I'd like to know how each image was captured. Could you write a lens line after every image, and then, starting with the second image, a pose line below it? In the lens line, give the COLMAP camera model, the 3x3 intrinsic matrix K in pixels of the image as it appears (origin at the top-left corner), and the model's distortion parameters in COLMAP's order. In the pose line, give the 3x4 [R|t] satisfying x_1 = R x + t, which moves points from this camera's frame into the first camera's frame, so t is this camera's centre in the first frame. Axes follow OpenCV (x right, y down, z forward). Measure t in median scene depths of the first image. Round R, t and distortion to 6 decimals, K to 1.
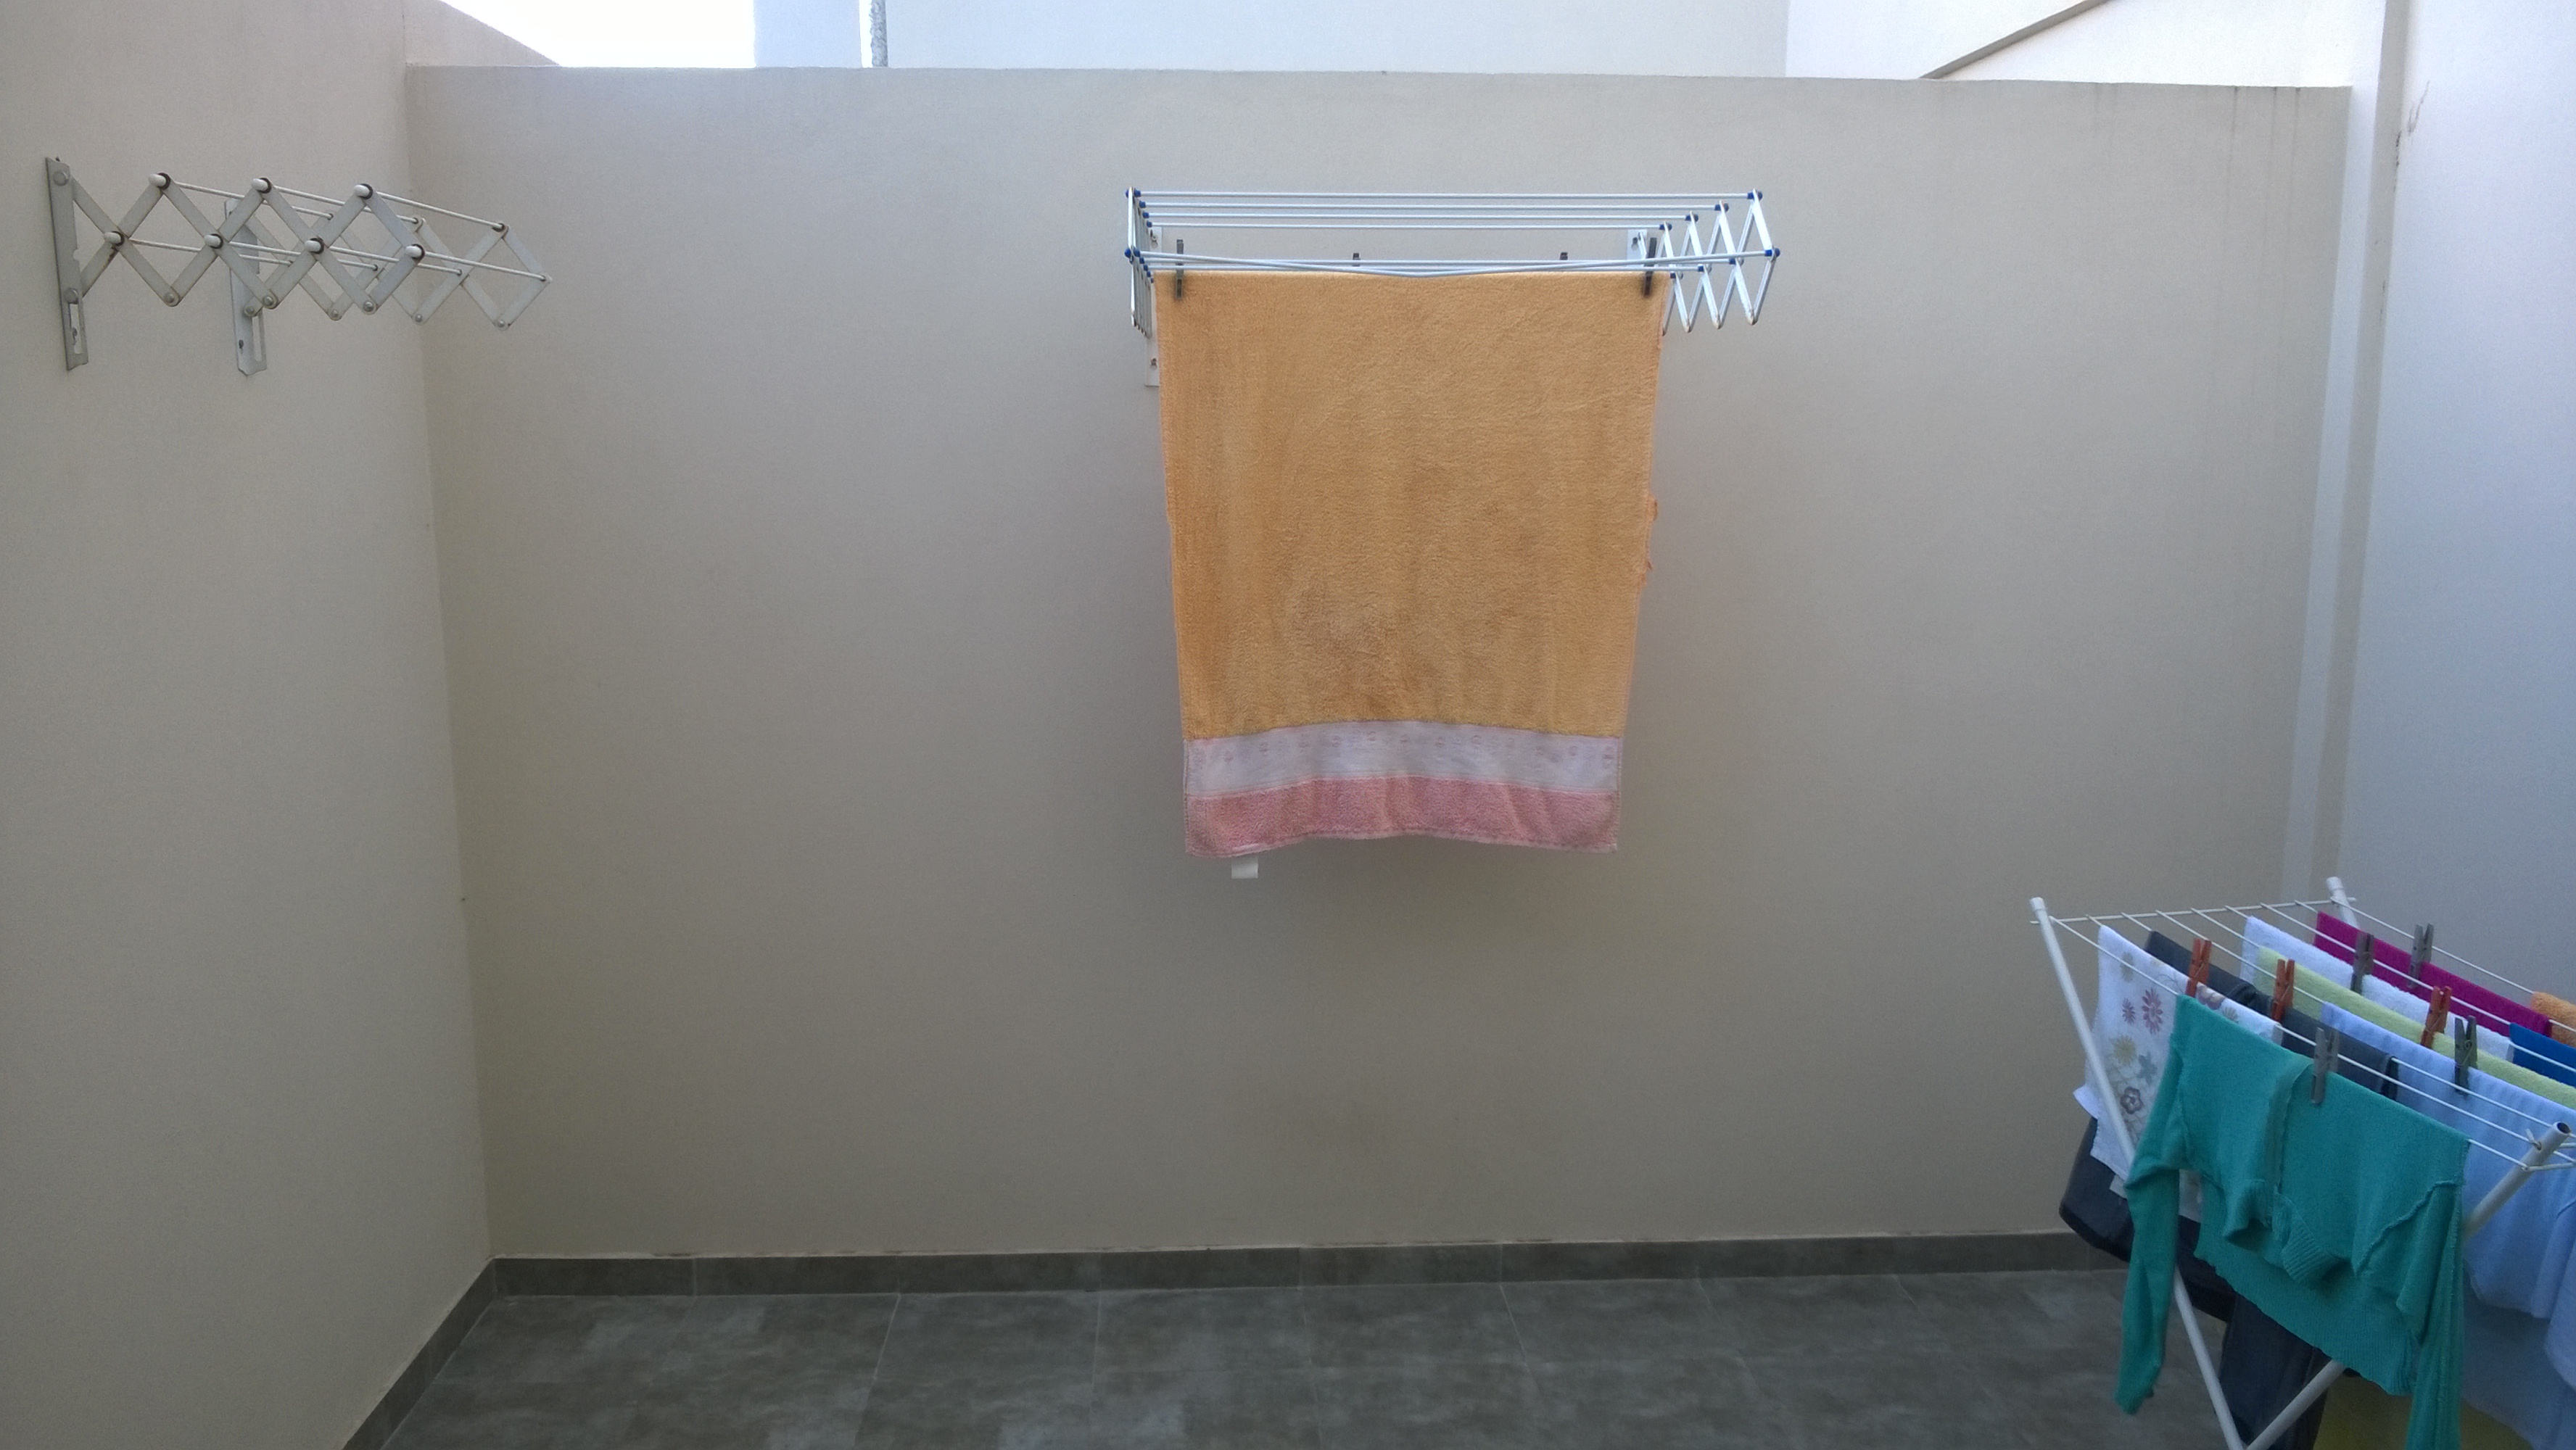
lens RADIAL K [[1974.0, 0, 1287.8], [0, 1974.0, 721.7], [0, 0, 1]] dist [0.001815, 0.003595]
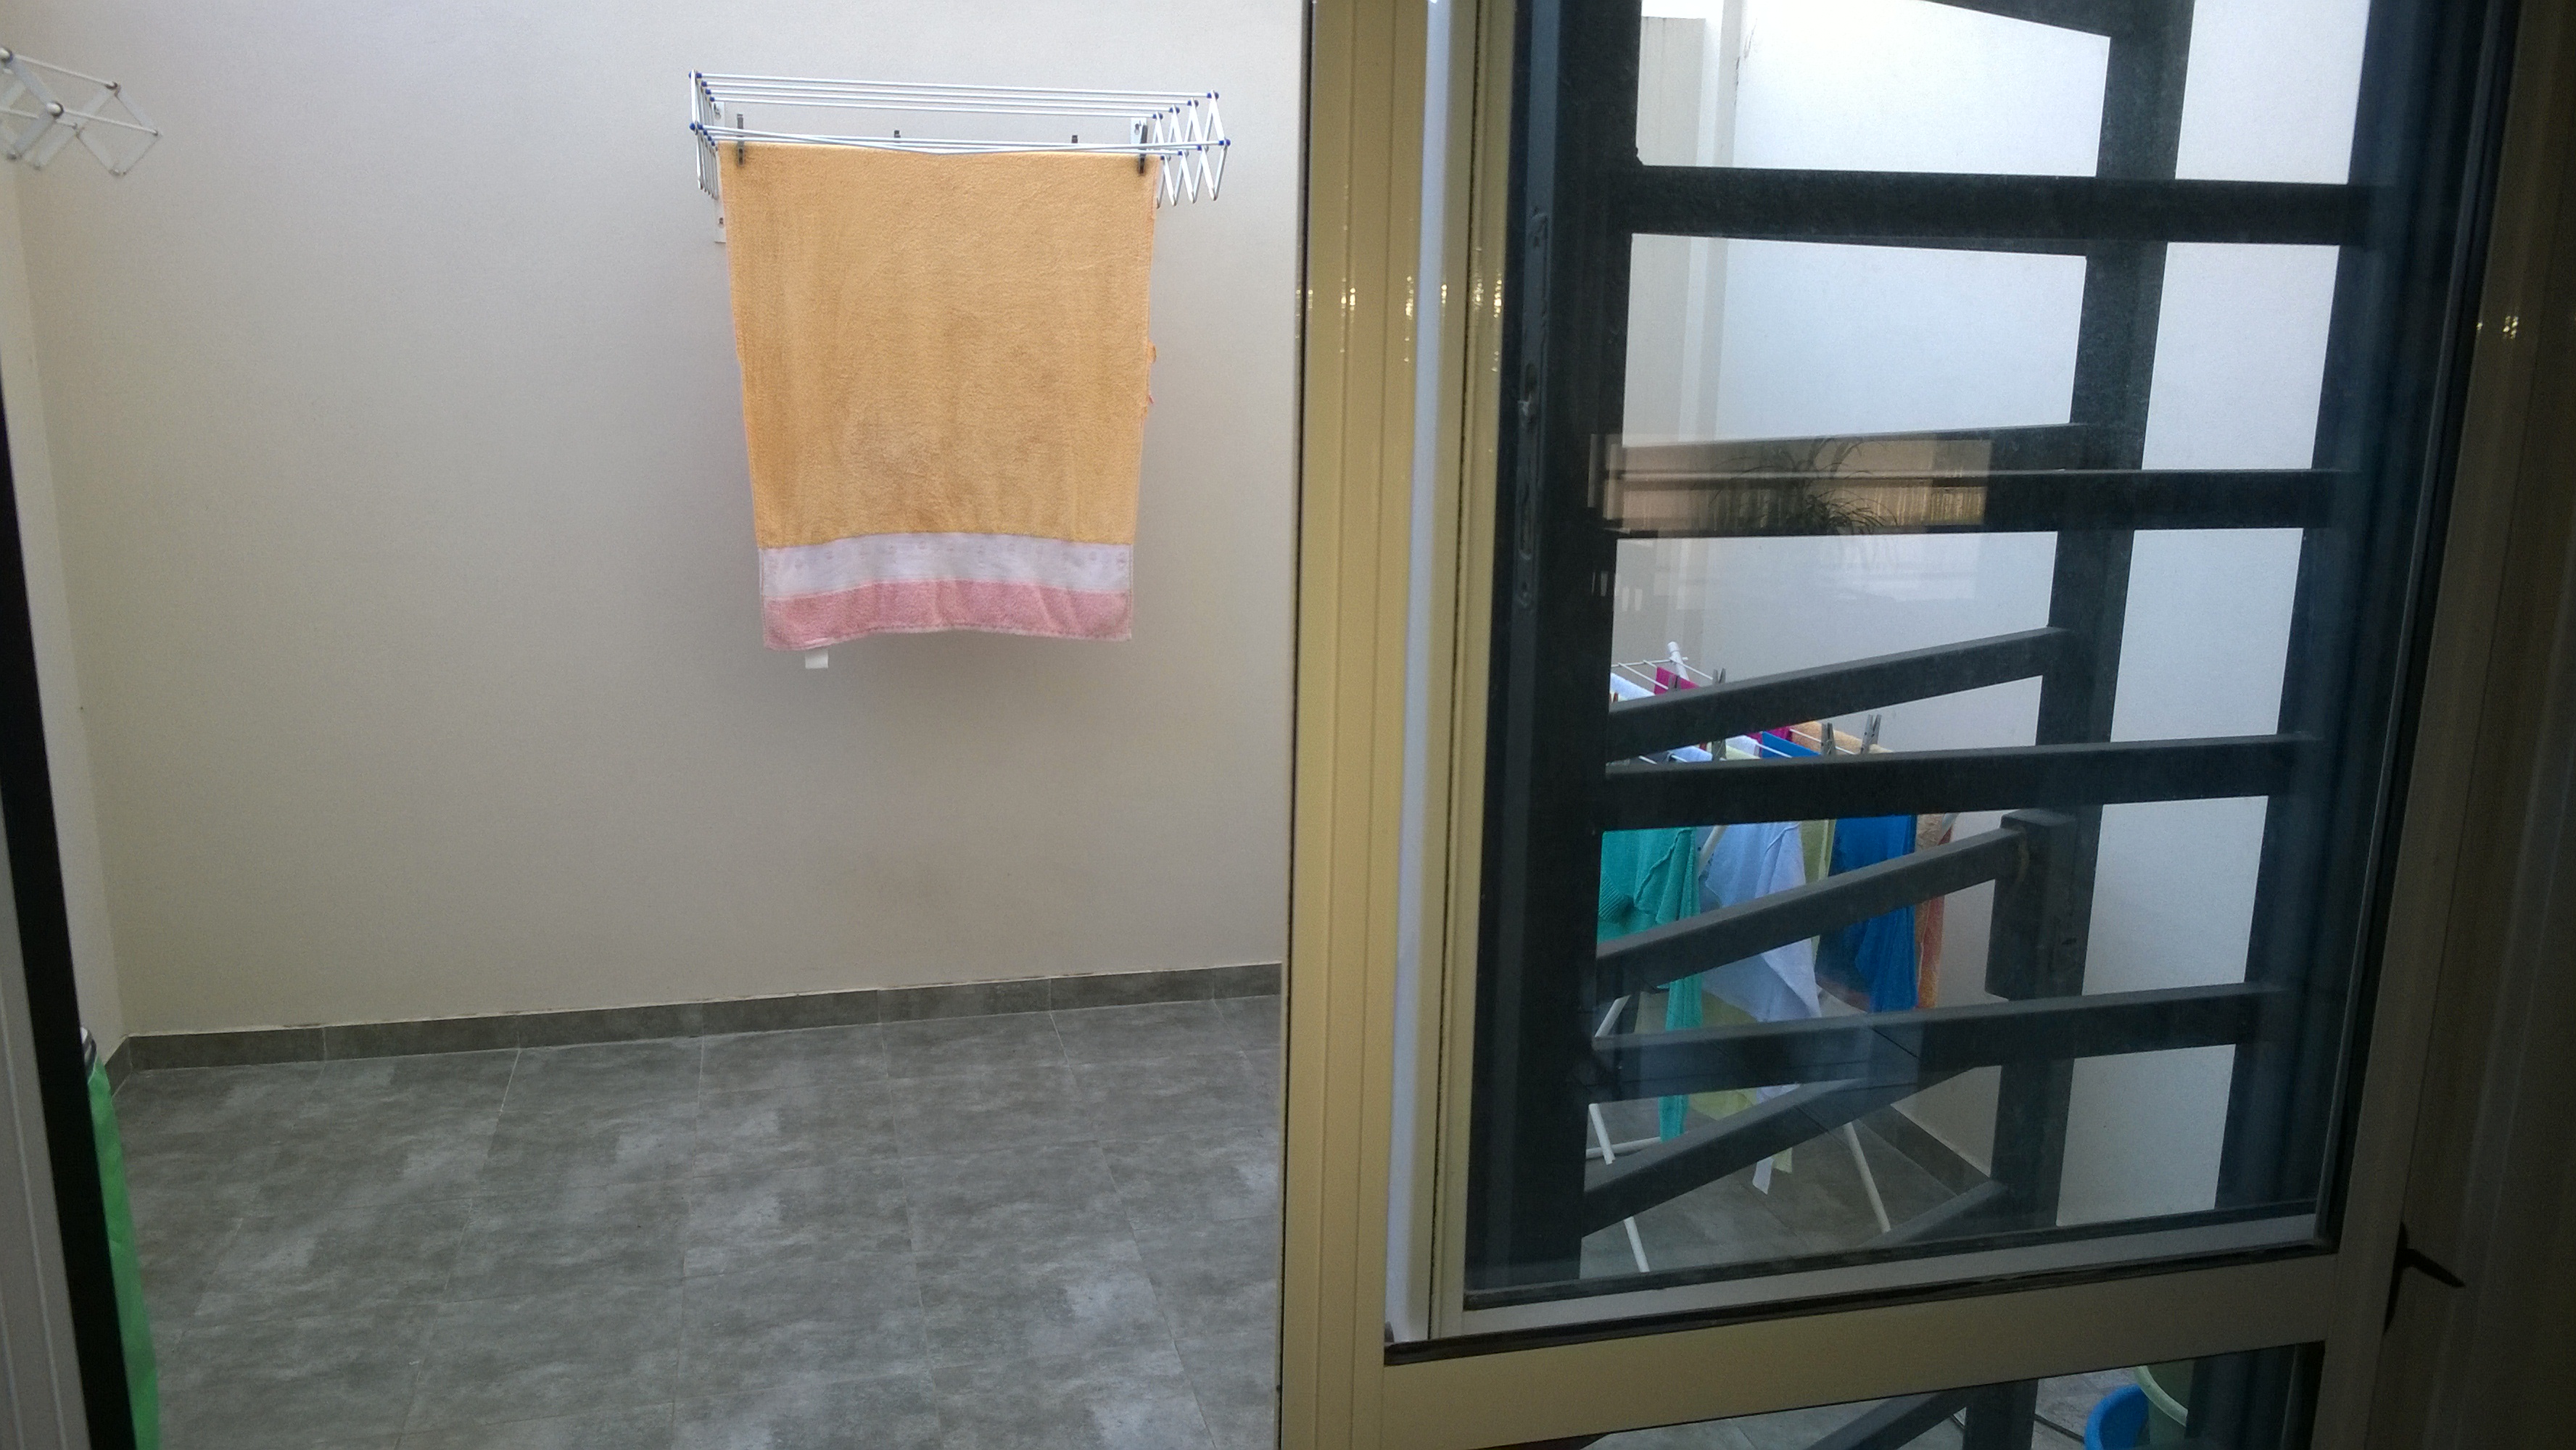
lens RADIAL K [[1974.0, 0, 1285.1], [0, 1974.0, 731.4], [0, 0, 1]] dist [0.001815, 0.003595]
pose [[0.980478, -0.028623, 0.194534, 0.022270], [0.015606, 0.997555, 0.068121, 0.041561], [-0.196008, -0.063755, 0.978528, -0.211572]]
